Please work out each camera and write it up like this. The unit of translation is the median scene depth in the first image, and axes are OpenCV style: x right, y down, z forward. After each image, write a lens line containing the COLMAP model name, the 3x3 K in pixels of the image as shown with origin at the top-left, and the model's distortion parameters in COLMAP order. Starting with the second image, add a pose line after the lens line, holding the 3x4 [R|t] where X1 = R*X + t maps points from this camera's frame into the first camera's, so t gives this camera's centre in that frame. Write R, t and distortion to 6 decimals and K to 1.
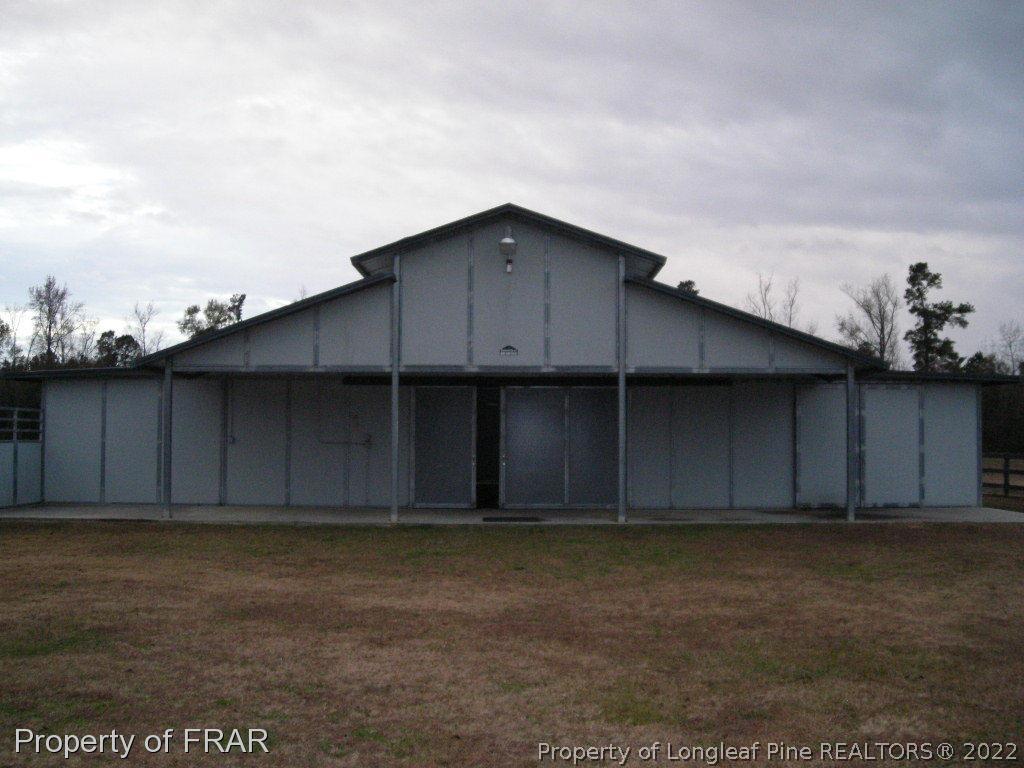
lens RADIAL K [[1176.8, 0, 512.1], [0, 1176.8, 398.1], [0, 0, 1]] dist [-0.181833, 0.022162]
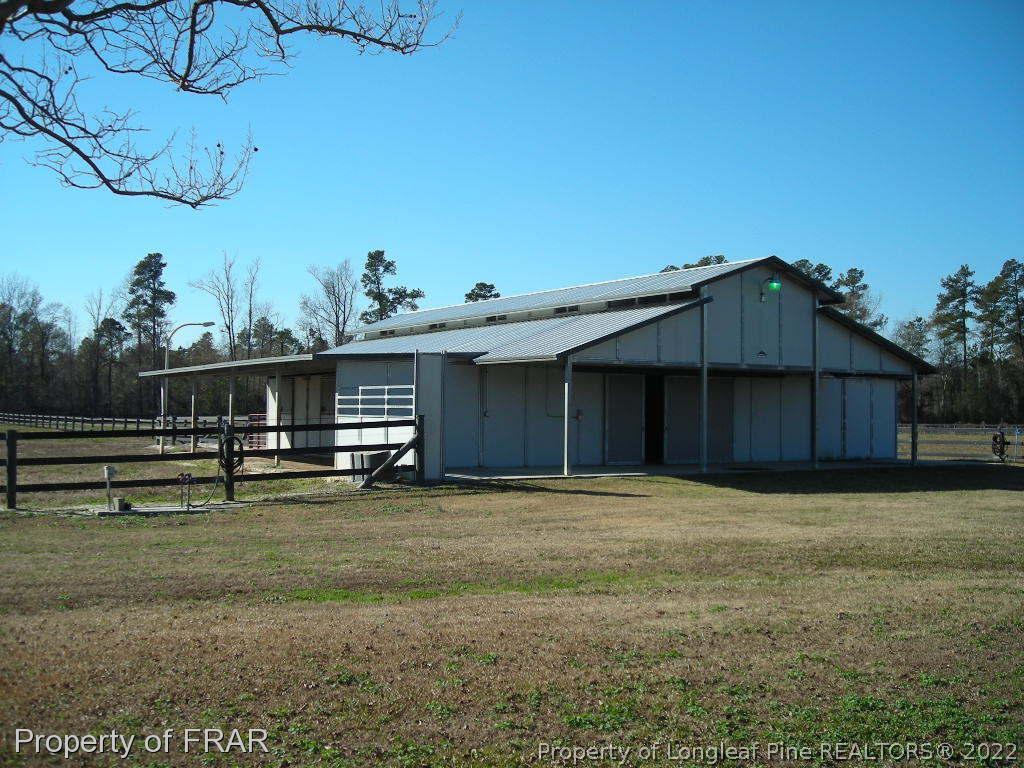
lens RADIAL K [[1149.5, 0, 509.4], [0, 1149.5, 400.6], [0, 0, 1]] dist [-0.243200, 0.412764]
pose [[0.858115, 0.009061, 0.513377, -0.097424], [-0.023202, 0.999507, 0.021142, -0.000532], [-0.512933, -0.030054, 0.857902, -0.005854]]
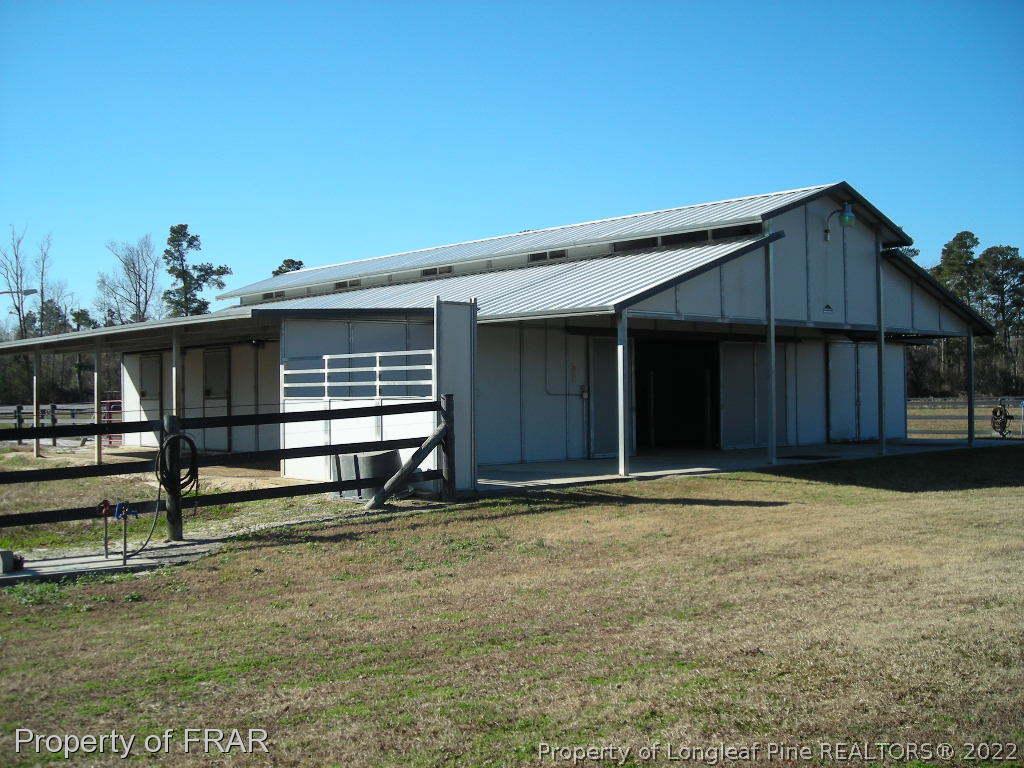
lens RADIAL K [[1169.6, 0, 512.0], [0, 1169.6, 384.0], [0, 0, 1]] dist [-0.235429, 0.242734]
pose [[0.754380, -0.005681, 0.656413, -0.093803], [-0.009590, 0.999760, 0.019675, 0.001243], [-0.656367, -0.021137, 0.754145, 0.034820]]
